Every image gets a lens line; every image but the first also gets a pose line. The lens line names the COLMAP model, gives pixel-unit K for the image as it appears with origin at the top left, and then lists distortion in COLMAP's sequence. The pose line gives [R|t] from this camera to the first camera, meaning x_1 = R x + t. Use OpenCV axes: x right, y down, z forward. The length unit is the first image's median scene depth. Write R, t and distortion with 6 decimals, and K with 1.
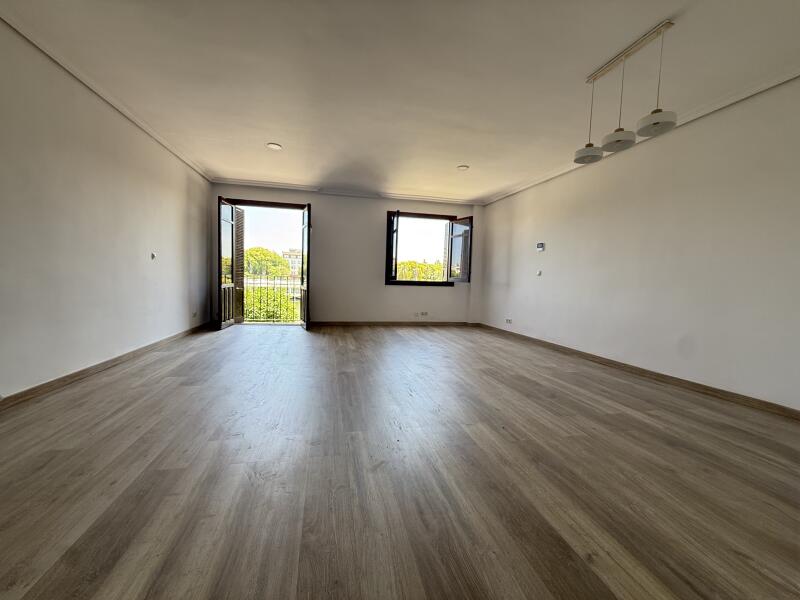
lens RADIAL K [[319.4, 0, 398.0], [0, 319.4, 298.7], [0, 0, 1]] dist [0.000485, -0.000142]
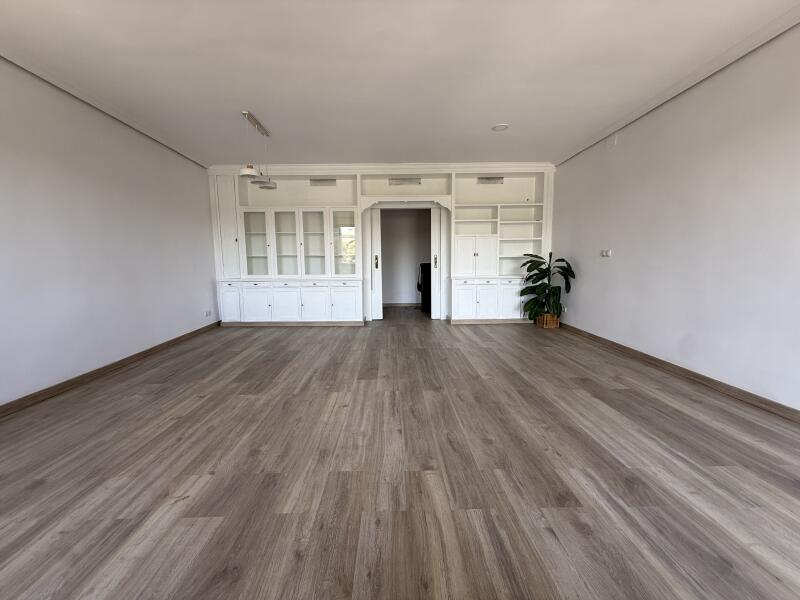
lens RADIAL K [[319.4, 0, 398.0], [0, 319.4, 298.7], [0, 0, 1]] dist [0.000485, -0.000142]
pose [[-0.979726, -0.045246, 0.195165, -0.220045], [-0.010127, 0.984103, 0.177311, -0.143606], [-0.200085, 0.171740, -0.964610, 1.765751]]
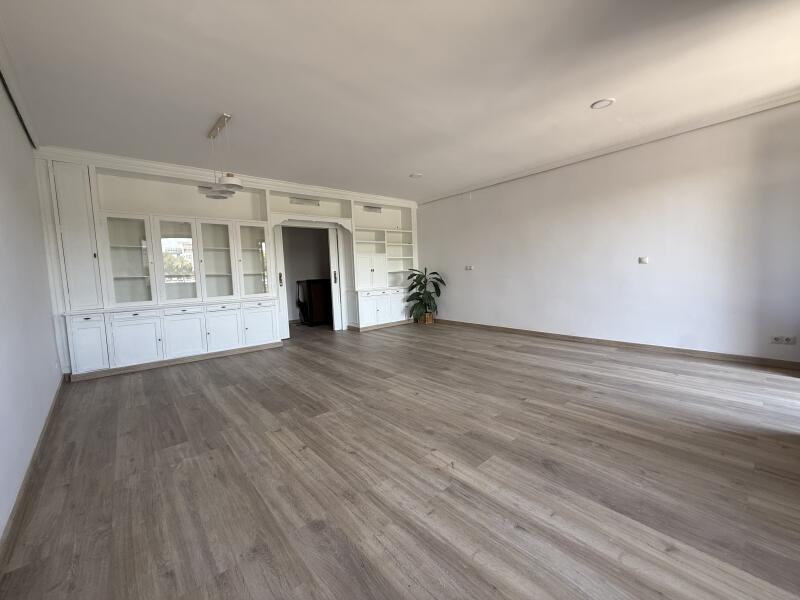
lens RADIAL K [[319.4, 0, 398.0], [0, 319.4, 298.7], [0, 0, 1]] dist [0.000485, -0.000142]
pose [[-0.884636, 0.040447, -0.464525, 0.485024], [-0.016597, 0.992868, 0.118058, -0.140398], [0.465987, 0.112148, -0.877656, 1.859393]]
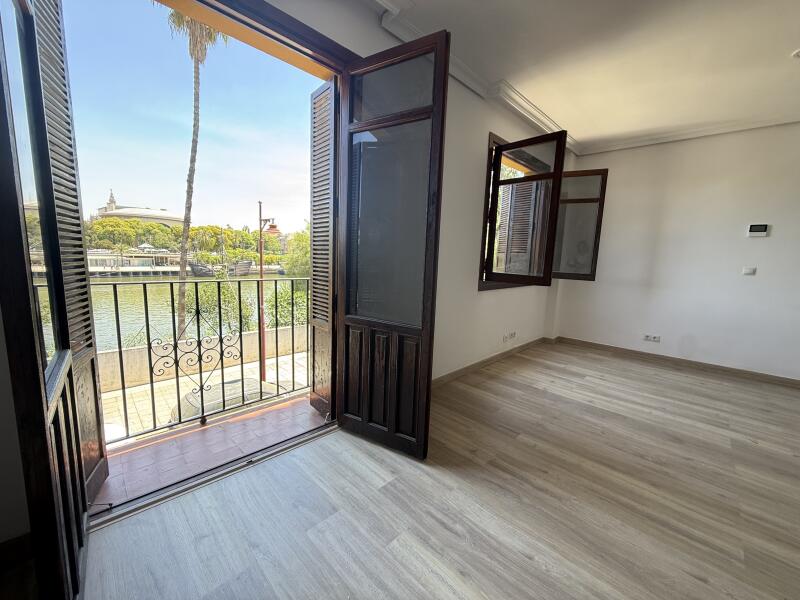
lens RADIAL K [[319.4, 0, 398.0], [0, 319.4, 298.7], [0, 0, 1]] dist [0.000485, -0.000142]
pose [[0.841505, -0.075271, 0.534981, -0.809240], [0.023460, 0.994404, 0.103008, -0.168109], [-0.539740, -0.074131, 0.838561, 1.304702]]
